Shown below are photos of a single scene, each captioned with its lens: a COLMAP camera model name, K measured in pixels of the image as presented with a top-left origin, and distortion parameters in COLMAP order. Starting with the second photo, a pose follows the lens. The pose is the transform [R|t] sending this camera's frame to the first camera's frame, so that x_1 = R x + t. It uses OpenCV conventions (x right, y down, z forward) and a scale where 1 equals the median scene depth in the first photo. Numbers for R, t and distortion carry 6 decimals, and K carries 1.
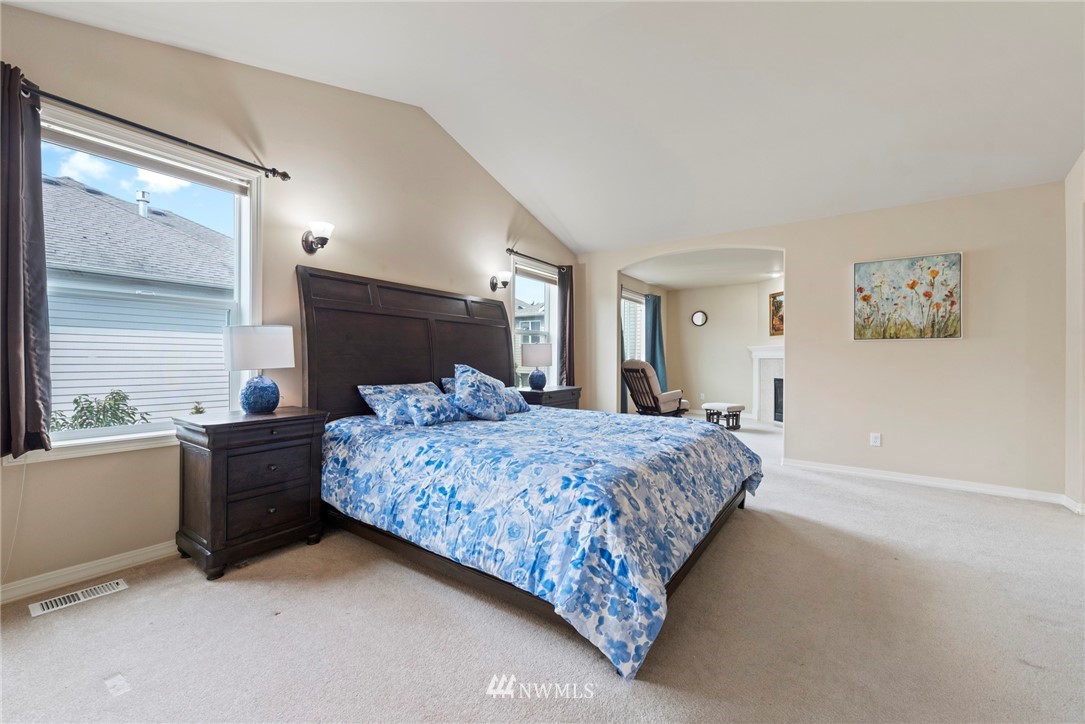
lens RADIAL K [[429.4, 0, 538.1], [0, 429.4, 359.3], [0, 0, 1]] dist [0.004069, -0.000297]
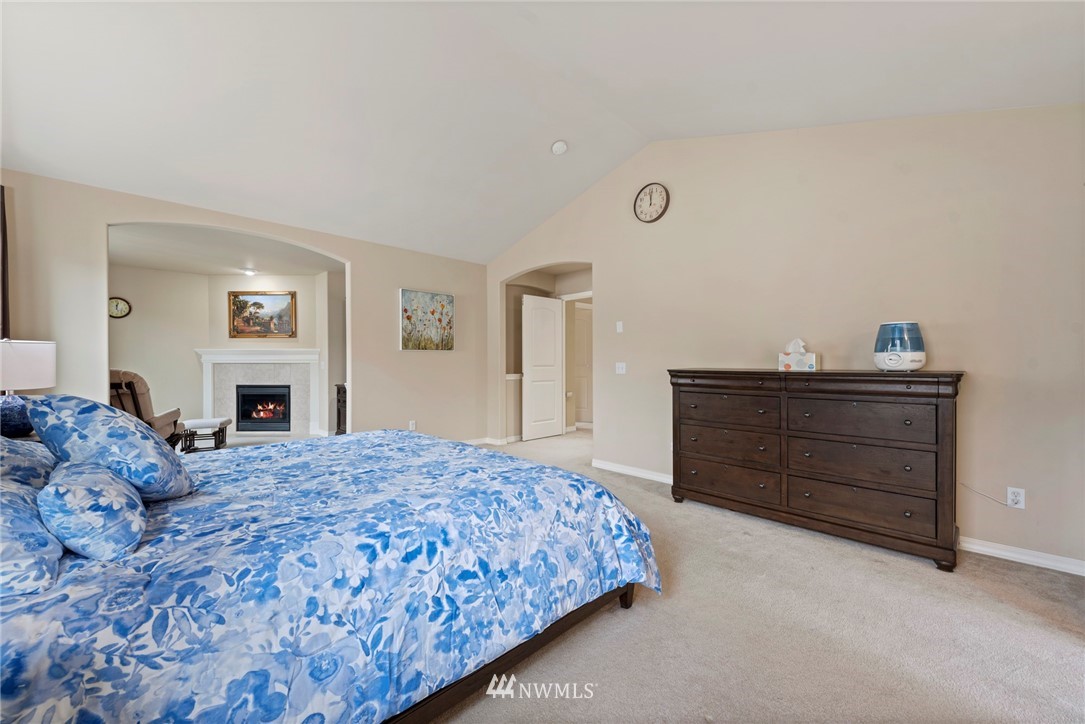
lens RADIAL K [[429.4, 0, 542.9], [0, 429.4, 359.8], [0, 0, 1]] dist [0.004069, -0.000297]
pose [[0.163315, -0.003535, 0.986568, -0.751468], [0.002686, 0.999991, 0.003139, -0.031525], [-0.986570, 0.002137, 0.163323, 0.664522]]
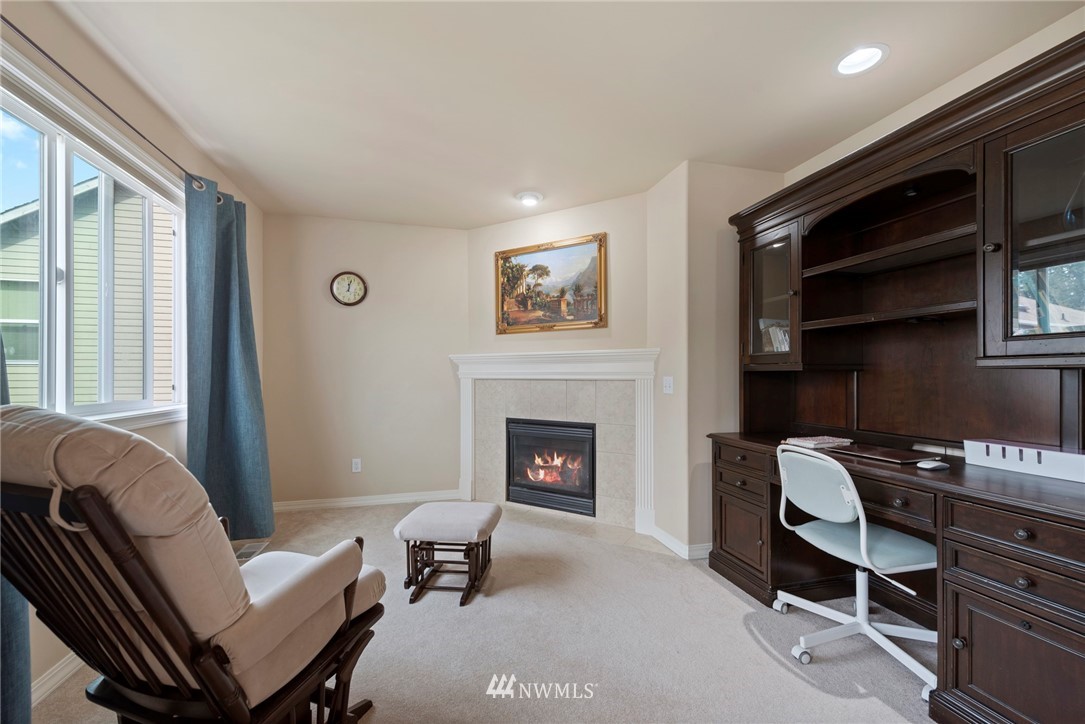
lens RADIAL K [[429.4, 0, 536.4], [0, 429.4, 377.4], [0, 0, 1]] dist [0.004069, -0.000297]
pose [[0.644858, -0.004180, 0.764291, 0.577213], [0.002574, 0.999991, 0.003297, -0.016982], [-0.764298, -0.000158, 0.644863, 2.015711]]
